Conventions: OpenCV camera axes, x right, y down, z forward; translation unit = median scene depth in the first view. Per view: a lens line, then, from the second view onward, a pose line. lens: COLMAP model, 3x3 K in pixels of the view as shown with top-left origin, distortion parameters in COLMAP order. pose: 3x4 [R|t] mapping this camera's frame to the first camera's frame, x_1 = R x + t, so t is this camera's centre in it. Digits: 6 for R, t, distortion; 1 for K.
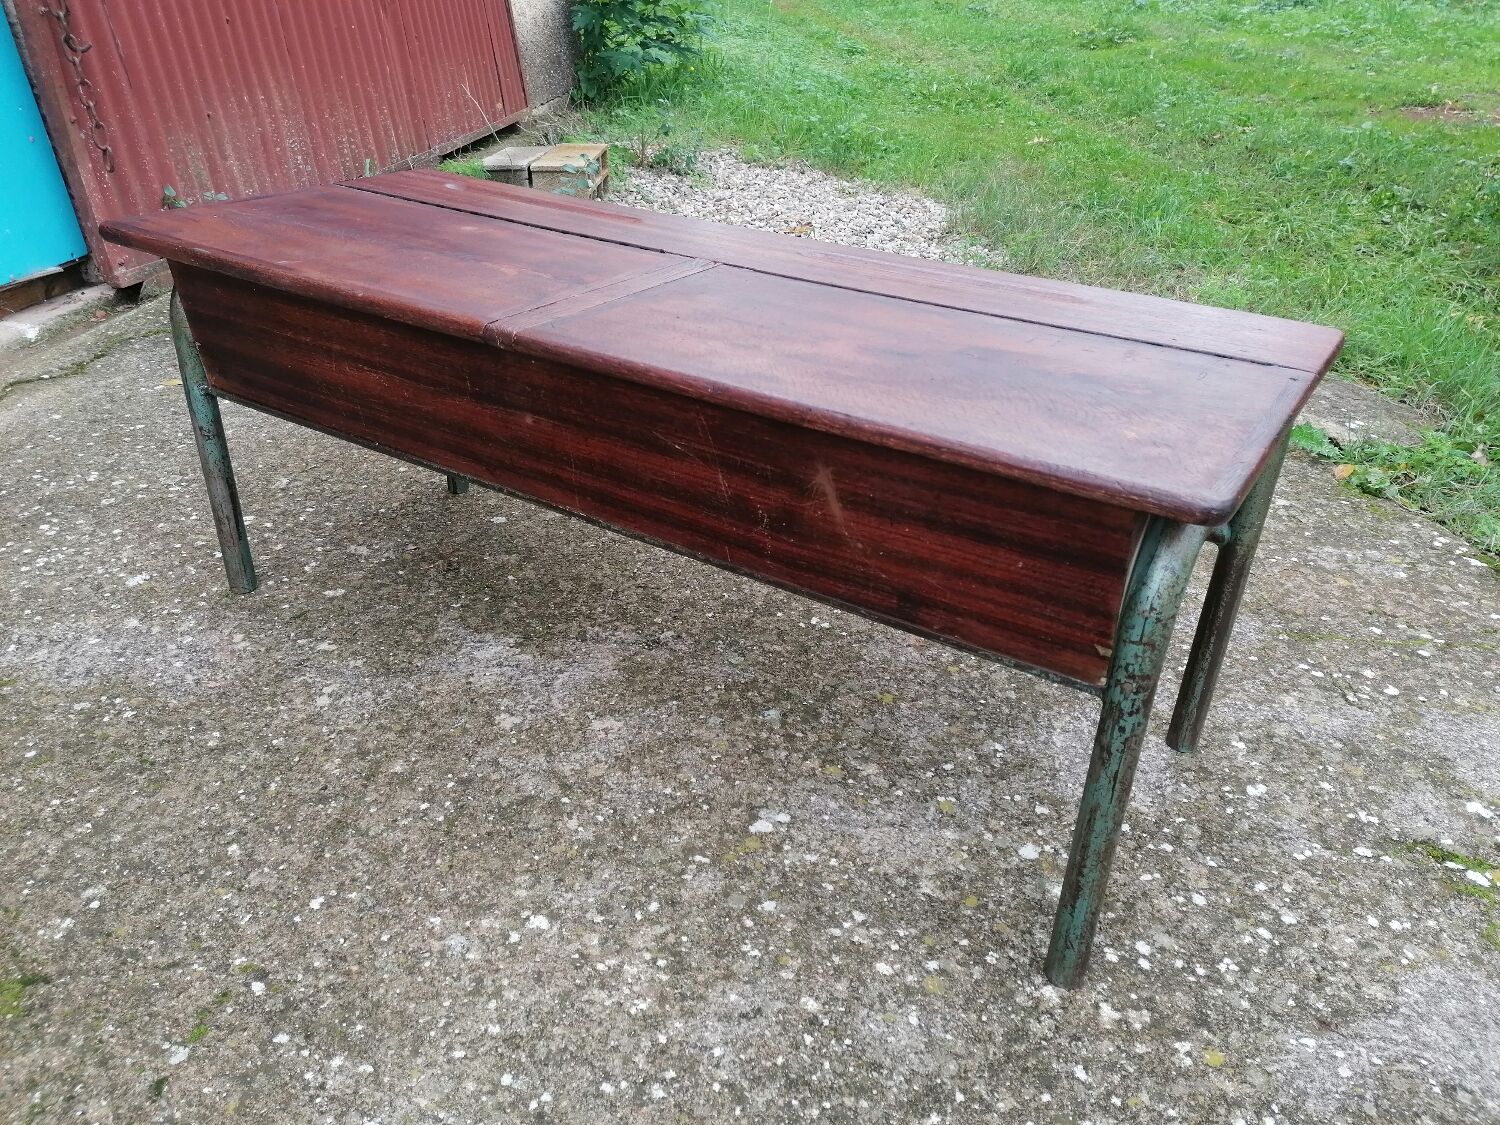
lens RADIAL K [[1116.5, 0, 755.1], [0, 1116.5, 554.5], [0, 0, 1]] dist [0.090621, -0.110693]
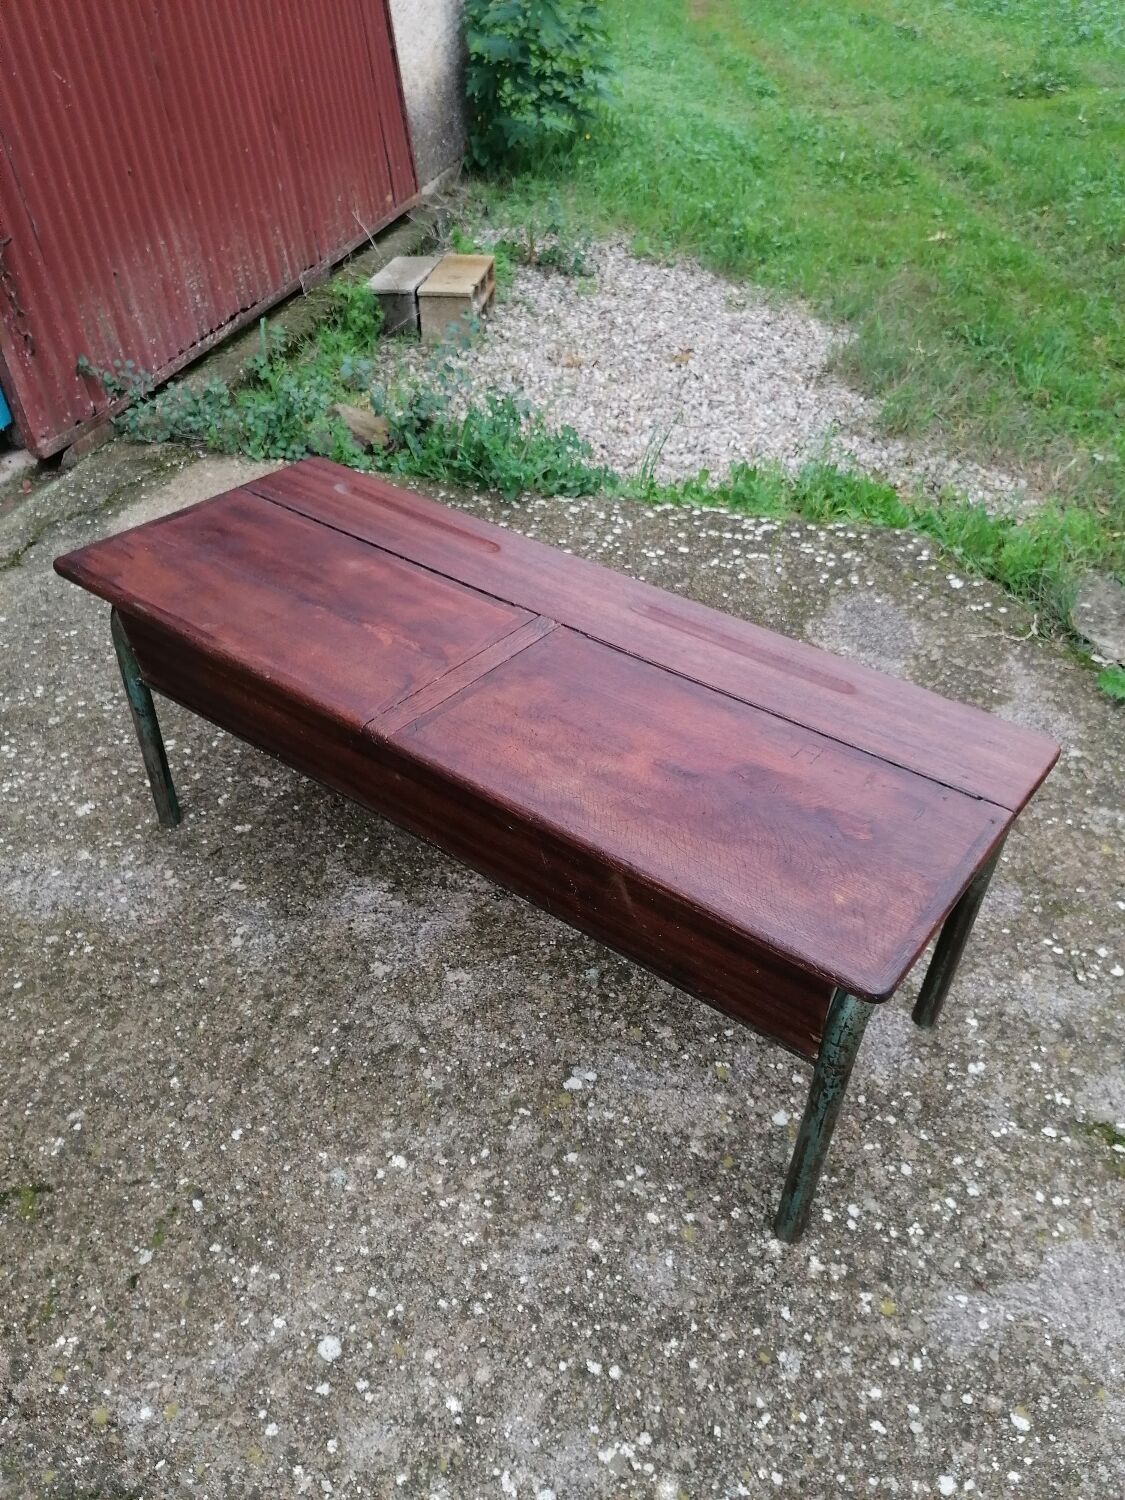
lens RADIAL K [[1116.5, 0, 572.0], [0, 1116.5, 758.1], [0, 0, 1]] dist [0.090621, -0.110693]
pose [[0.997248, 0.045439, -0.058575, 0.064500], [-0.035447, 0.986225, 0.161564, -0.341358], [0.065109, -0.159043, 0.985122, -0.213418]]
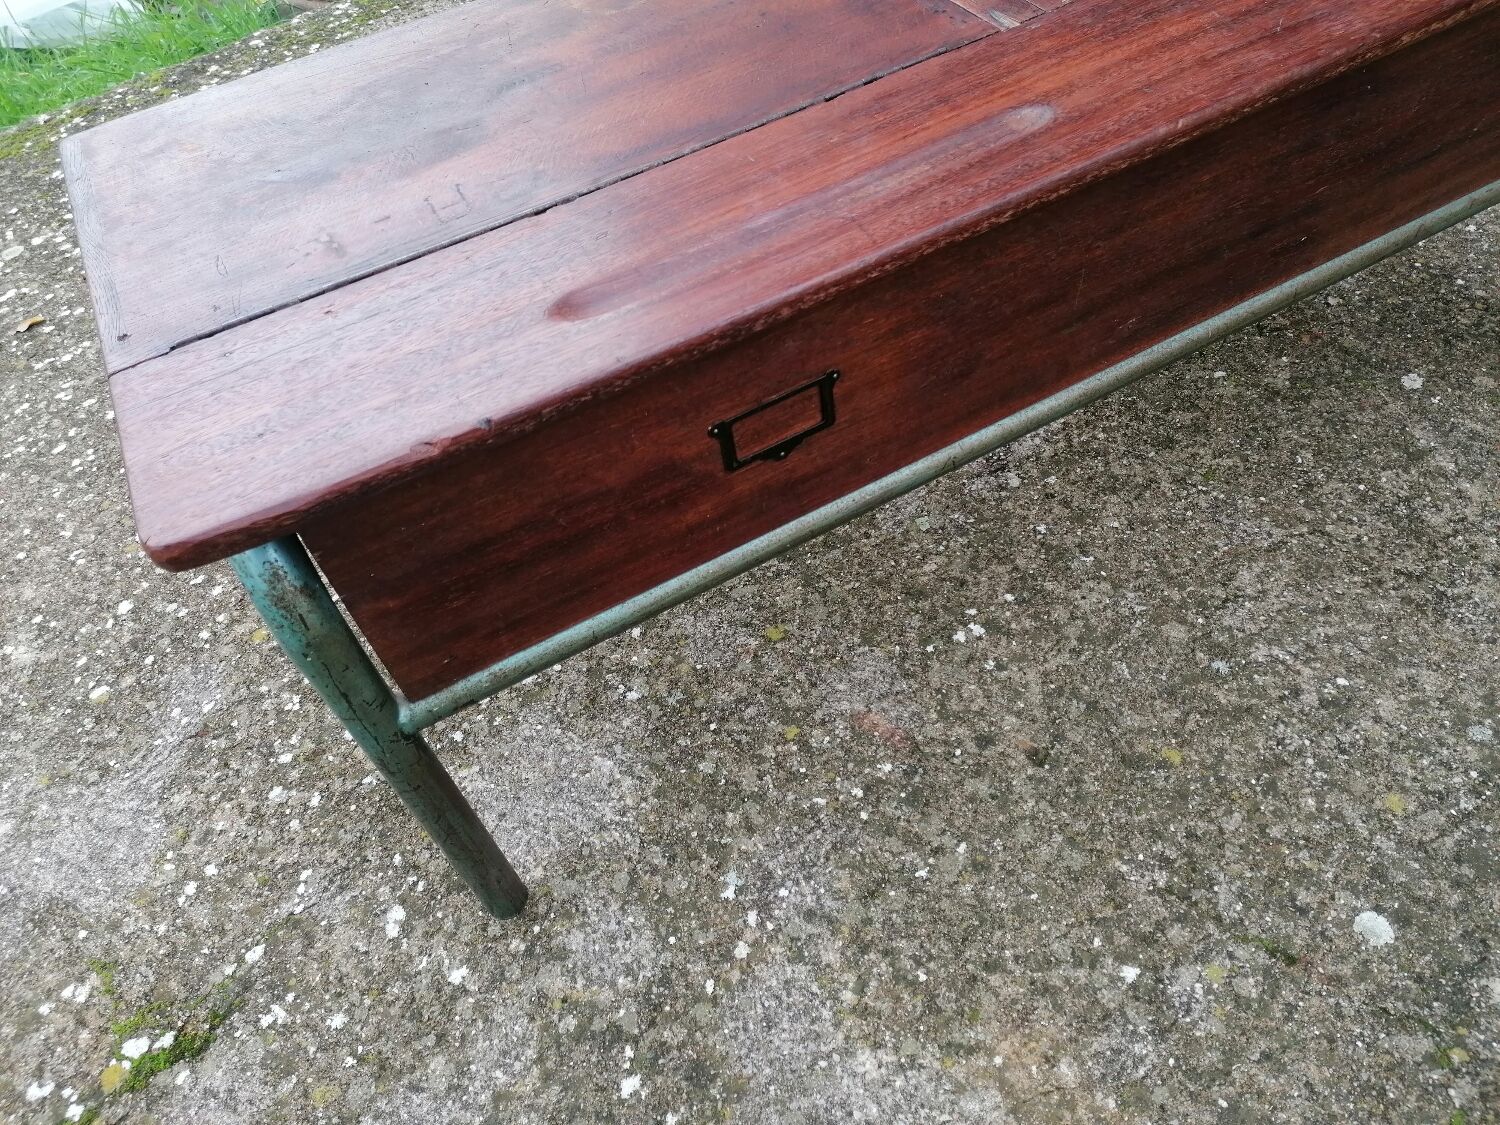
lens RADIAL K [[1116.5, 0, 751.8], [0, 1116.5, 557.2], [0, 0, 1]] dist [0.090621, -0.110693]
pose [[-0.492223, 0.677649, -0.546359, 0.630153], [-0.311246, 0.449152, 0.837489, -0.666696], [0.812922, 0.582284, -0.010167, 1.165521]]
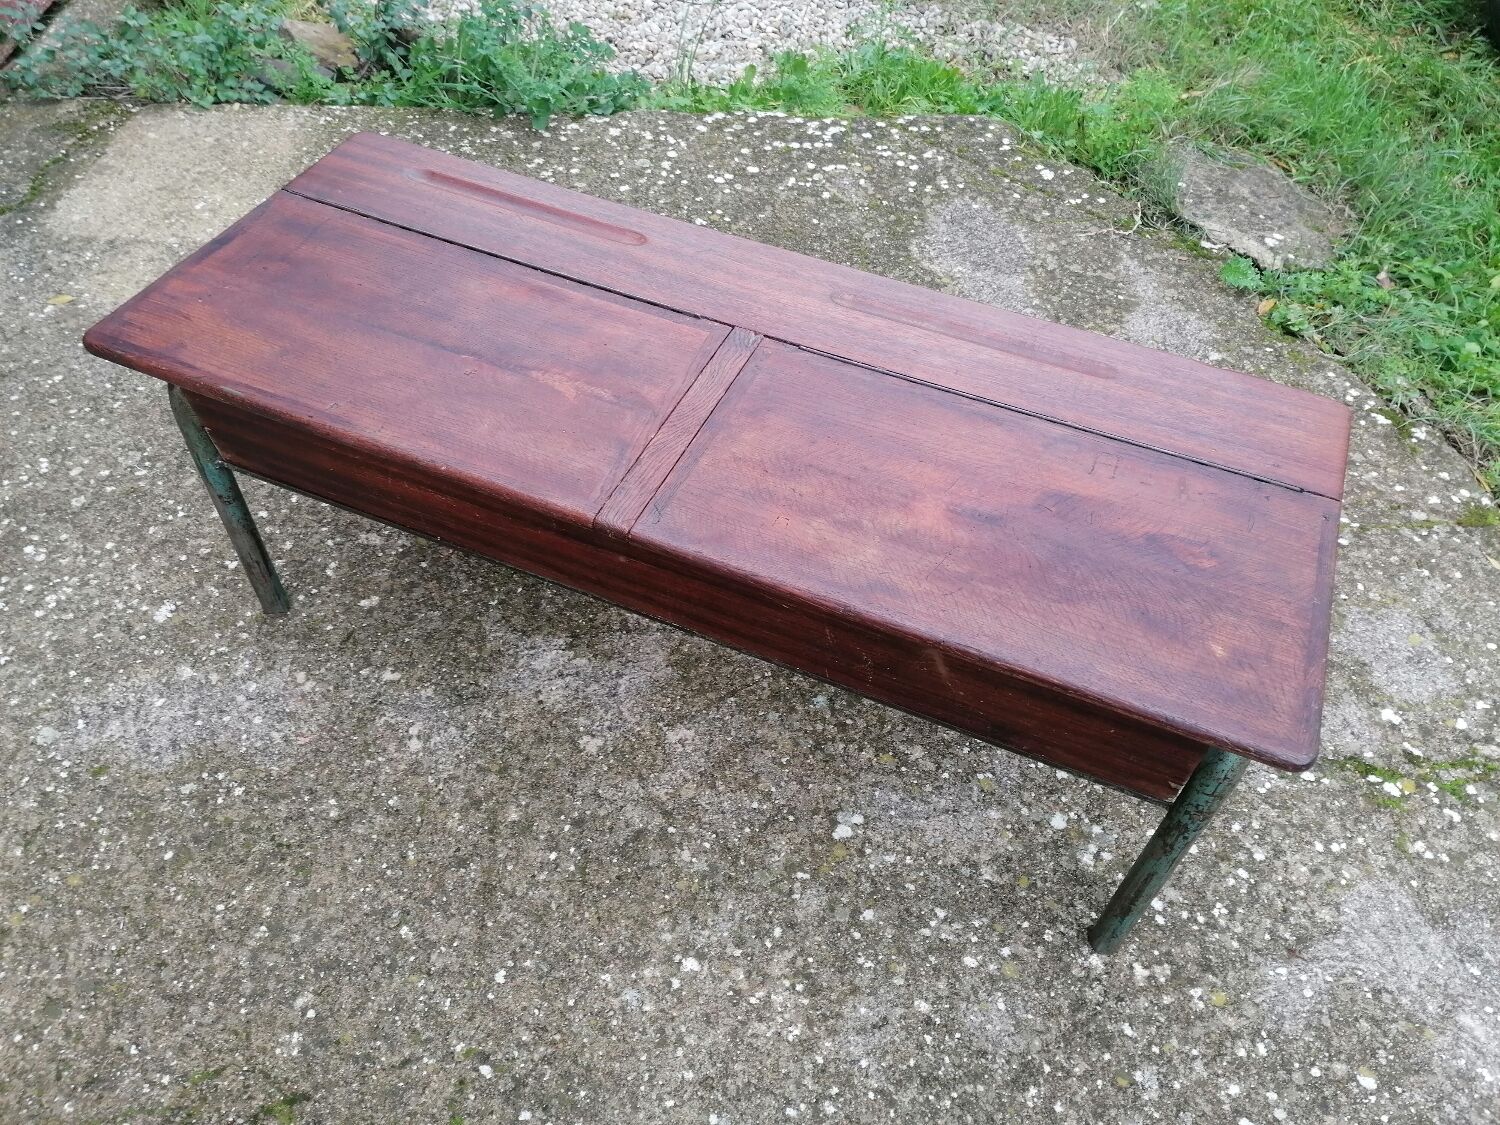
lens RADIAL K [[1116.5, 0, 754.4], [0, 1116.5, 557.2], [0, 0, 1]] dist [0.090621, -0.110693]
pose [[0.985322, -0.121628, 0.119782, -0.199065], [0.072169, 0.932686, 0.353395, -0.470545], [-0.154702, -0.339564, 0.927774, 0.007058]]
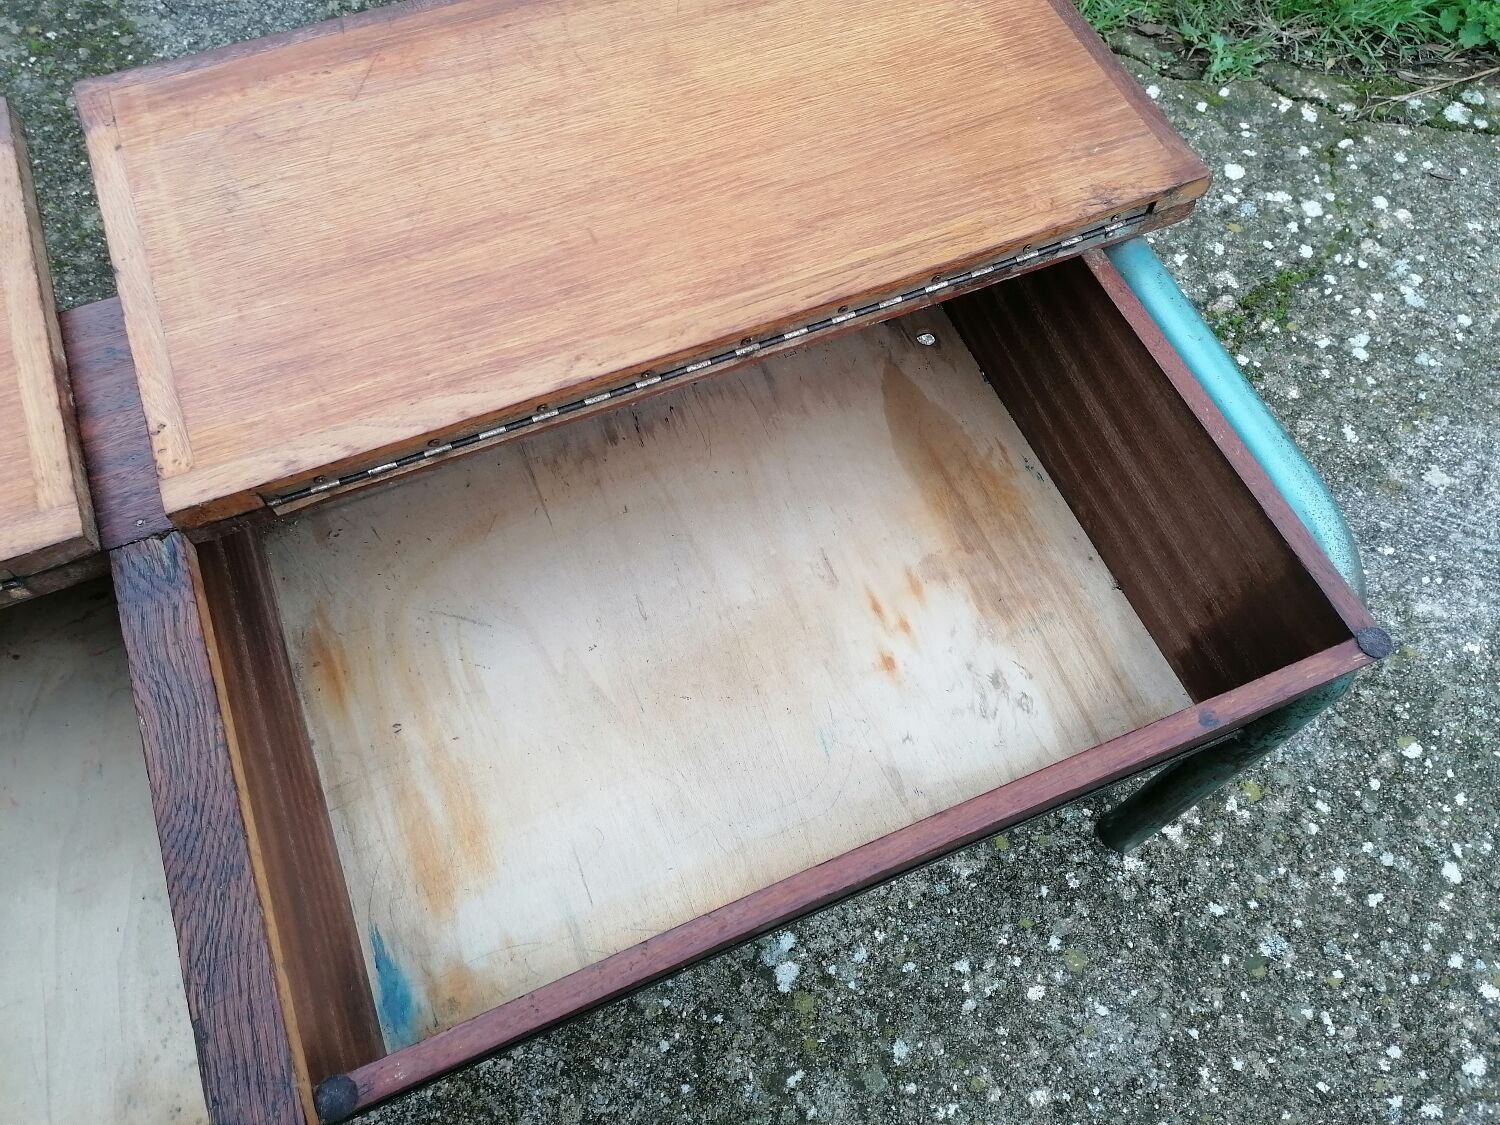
lens RADIAL K [[1116.5, 0, 752.5], [0, 1116.5, 554.9], [0, 0, 1]] dist [0.090621, -0.110693]
pose [[0.567743, -0.742607, 0.355249, -0.074084], [0.391194, 0.623084, 0.677299, -0.522020], [-0.724317, -0.245561, 0.644255, 0.582635]]
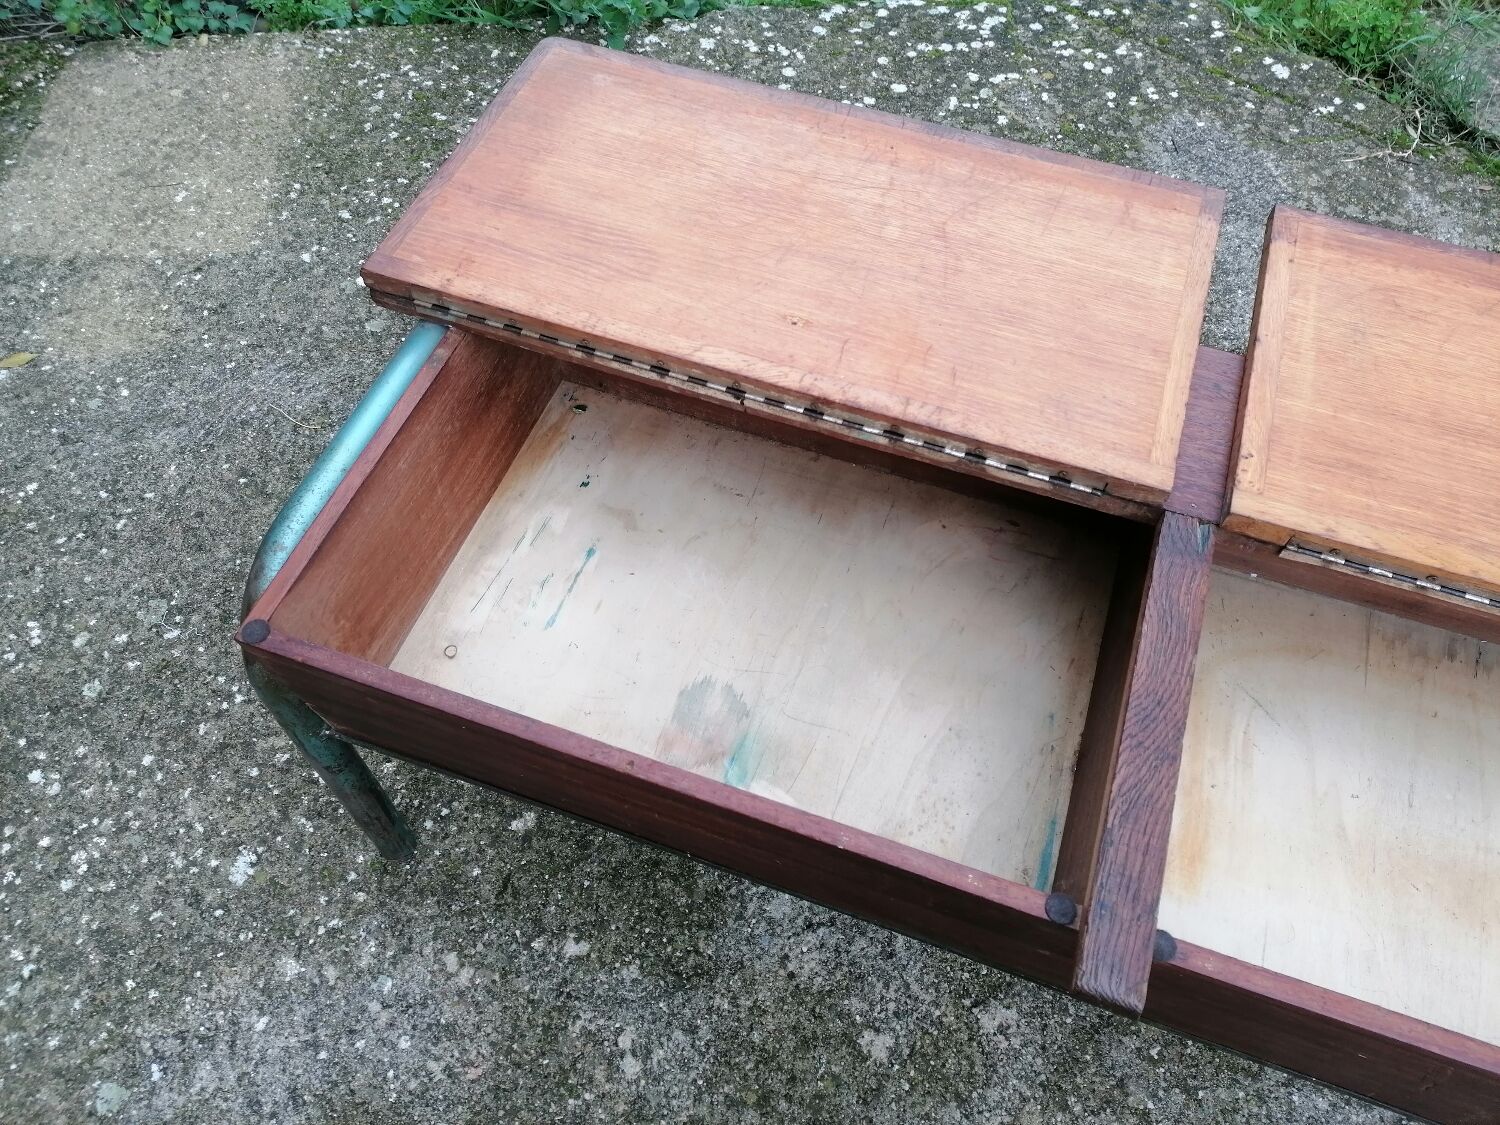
lens RADIAL K [[1116.5, 0, 754.5], [0, 1116.5, 556.3], [0, 0, 1]] dist [0.090621, -0.110693]
pose [[0.972915, -0.199741, 0.116358, -0.380103], [0.120481, 0.867745, 0.482185, -0.625529], [-0.197281, -0.455107, 0.868308, 0.562385]]
